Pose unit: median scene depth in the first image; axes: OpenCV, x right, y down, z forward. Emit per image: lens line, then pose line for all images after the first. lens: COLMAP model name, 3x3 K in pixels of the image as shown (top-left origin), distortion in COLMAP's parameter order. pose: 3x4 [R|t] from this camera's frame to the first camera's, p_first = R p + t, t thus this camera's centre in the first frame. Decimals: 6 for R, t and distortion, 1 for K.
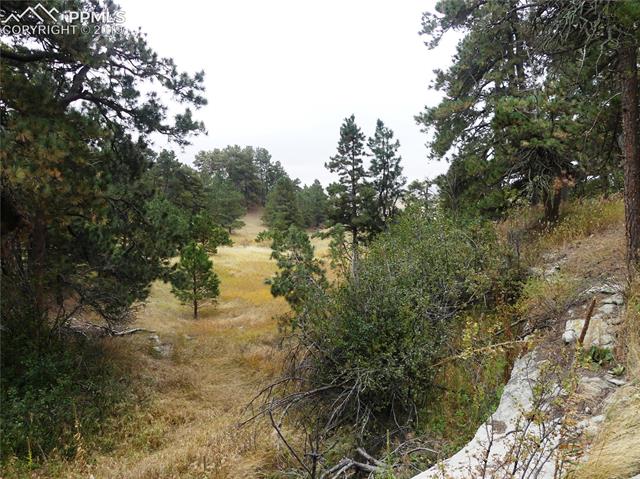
lens RADIAL K [[469.6, 0, 320.7], [0, 469.6, 240.6], [0, 0, 1]] dist [-0.003573, 0.000109]
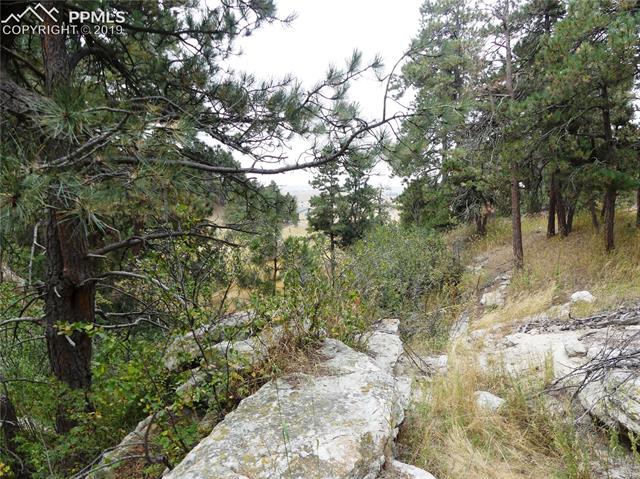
lens RADIAL K [[469.6, 0, 319.0], [0, 469.6, 239.6], [0, 0, 1]] dist [-0.003573, 0.000109]
pose [[0.994568, 0.007146, 0.103840, -0.089662], [-0.007262, 0.999973, 0.000742, -0.011870], [-0.103832, -0.001492, 0.994594, -0.221165]]
